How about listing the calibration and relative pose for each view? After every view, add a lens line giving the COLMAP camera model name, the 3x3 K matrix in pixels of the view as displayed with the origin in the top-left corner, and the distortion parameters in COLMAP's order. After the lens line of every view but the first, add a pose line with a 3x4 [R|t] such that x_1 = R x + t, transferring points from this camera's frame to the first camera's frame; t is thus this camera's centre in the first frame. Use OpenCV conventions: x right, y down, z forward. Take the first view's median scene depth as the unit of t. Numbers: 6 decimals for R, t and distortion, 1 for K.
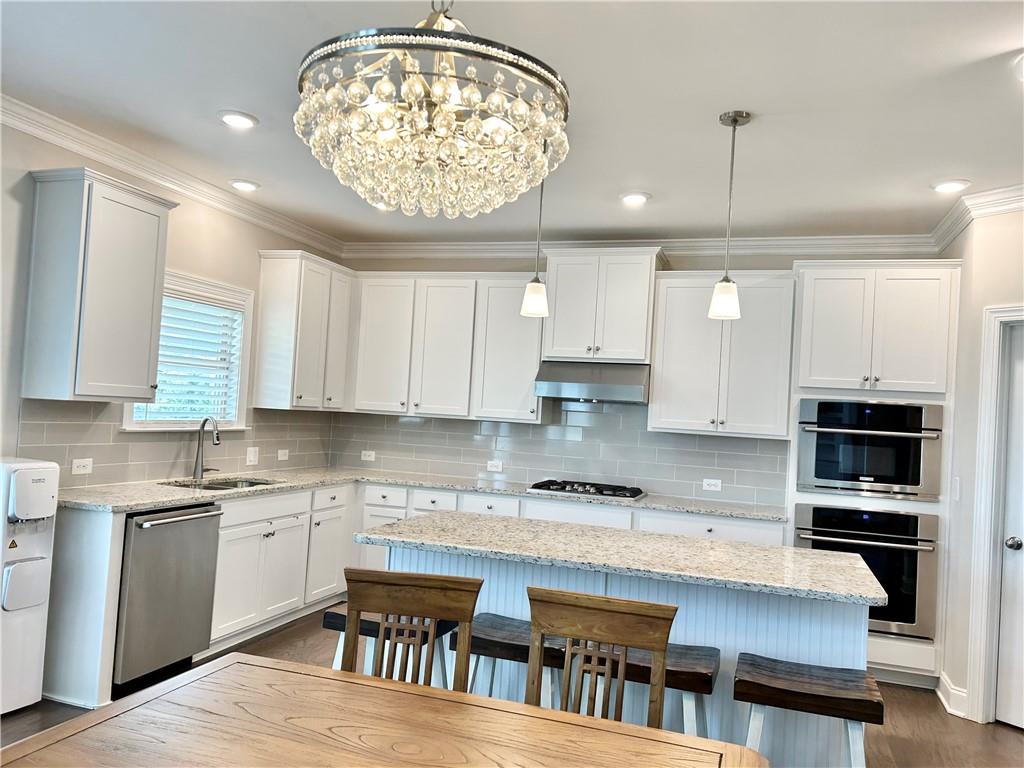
lens RADIAL K [[748.4, 0, 512.0], [0, 748.4, 384.0], [0, 0, 1]] dist [0.061701, -0.110547]
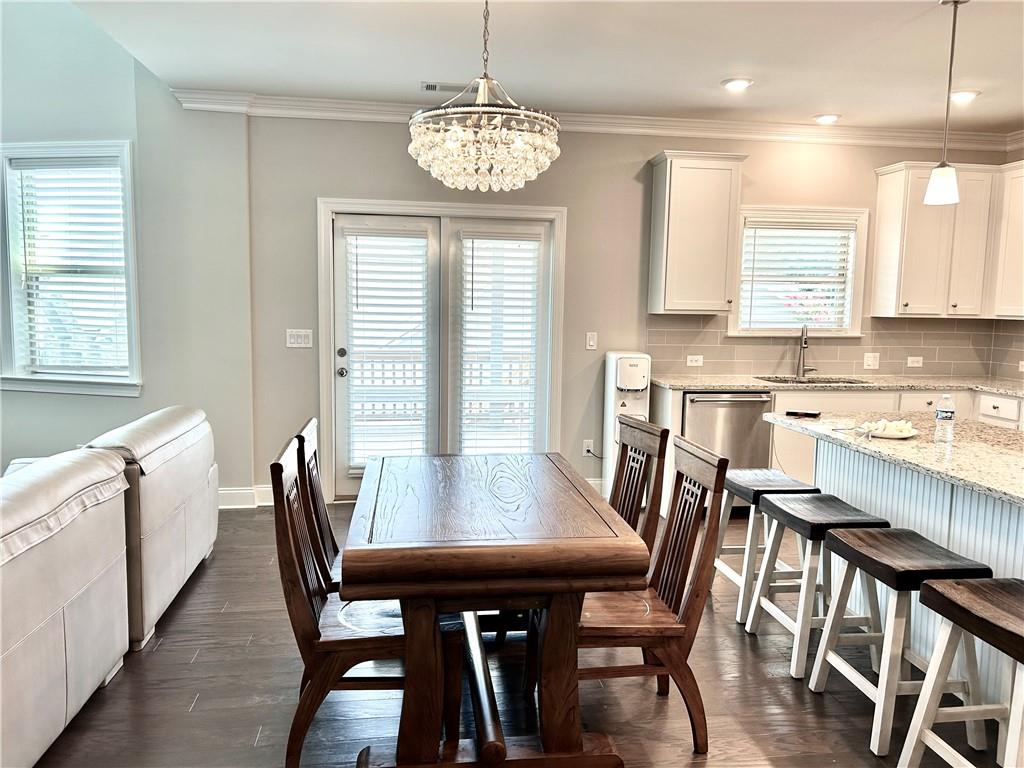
lens RADIAL K [[748.4, 0, 512.0], [0, 748.4, 384.0], [0, 0, 1]] dist [0.061701, -0.110547]
pose [[0.460934, 0.051112, -0.885961, 0.440776], [0.045493, 0.995666, 0.081110, 0.018576], [0.886267, -0.077691, 0.456611, 0.036462]]
